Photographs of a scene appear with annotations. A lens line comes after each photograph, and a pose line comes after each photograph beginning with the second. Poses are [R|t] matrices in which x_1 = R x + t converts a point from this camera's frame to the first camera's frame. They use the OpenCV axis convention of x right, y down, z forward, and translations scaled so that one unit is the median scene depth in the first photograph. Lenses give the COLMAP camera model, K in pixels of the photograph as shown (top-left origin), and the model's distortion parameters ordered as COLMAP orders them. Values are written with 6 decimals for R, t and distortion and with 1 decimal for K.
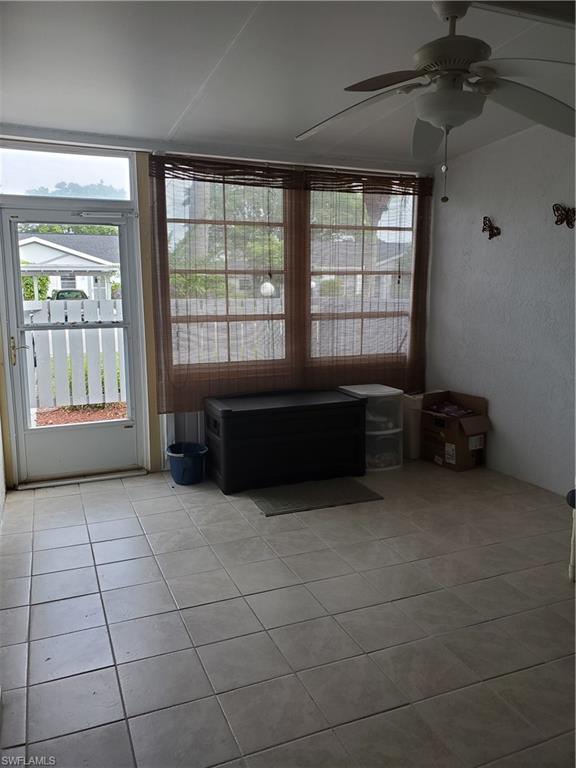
lens RADIAL K [[588.3, 0, 288.7], [0, 588.3, 383.5], [0, 0, 1]] dist [0.043200, -0.036644]
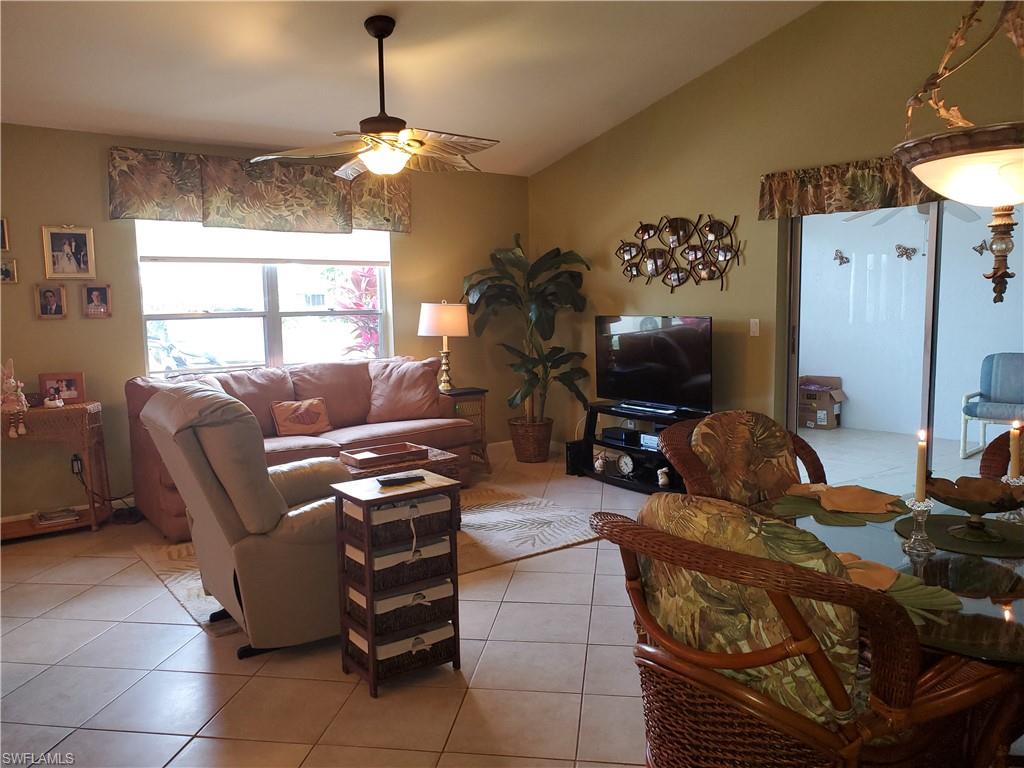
lens RADIAL K [[784.3, 0, 504.6], [0, 784.3, 383.5], [0, 0, 1]] dist [0.043200, -0.036644]
pose [[0.968750, -0.036923, 0.245276, -0.899724], [0.050796, 0.997433, -0.050475, 0.094762], [-0.242783, 0.061357, 0.968138, -0.618180]]
